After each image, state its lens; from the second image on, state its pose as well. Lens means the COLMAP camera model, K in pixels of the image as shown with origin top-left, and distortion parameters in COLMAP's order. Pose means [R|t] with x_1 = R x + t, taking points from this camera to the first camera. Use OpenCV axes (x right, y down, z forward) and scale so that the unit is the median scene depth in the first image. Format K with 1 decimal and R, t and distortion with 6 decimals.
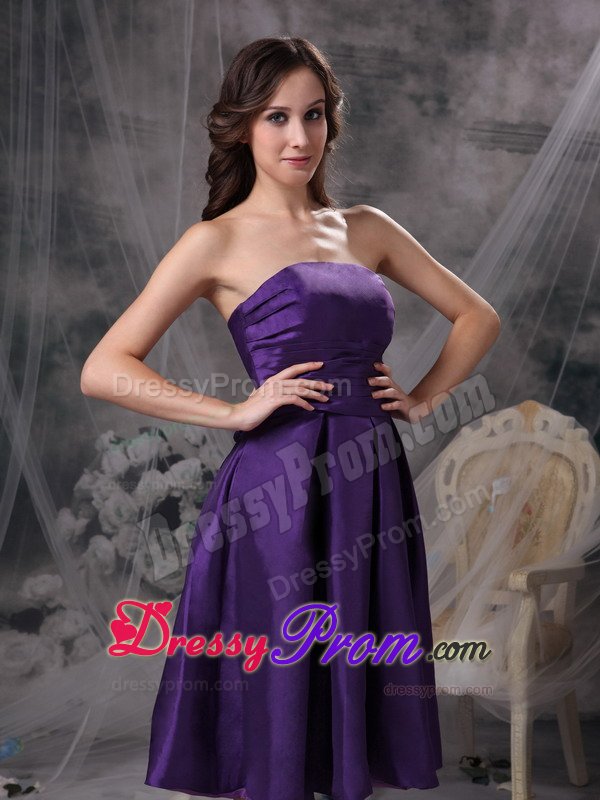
lens RADIAL K [[1490.8, 0, 298.6], [0, 1490.8, 392.0], [0, 0, 1]] dist [0.200683, 0.000000]
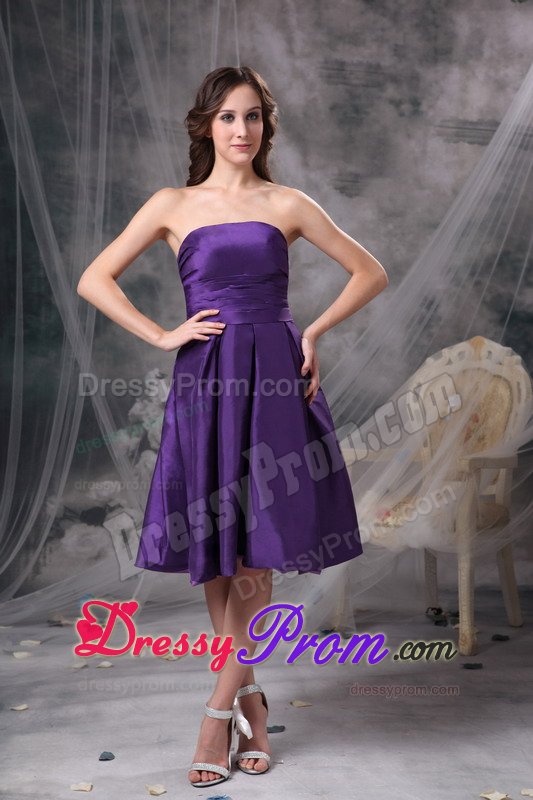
lens RADIAL K [[1515.8, 0, 271.7], [0, 1515.8, 407.2], [0, 0, 1]] dist [0.277674, 0.000000]
pose [[0.999384, -0.008549, -0.034028, 0.017005], [0.008919, 0.999903, 0.010740, 0.045827], [0.033933, -0.011037, 0.999363, -0.295798]]
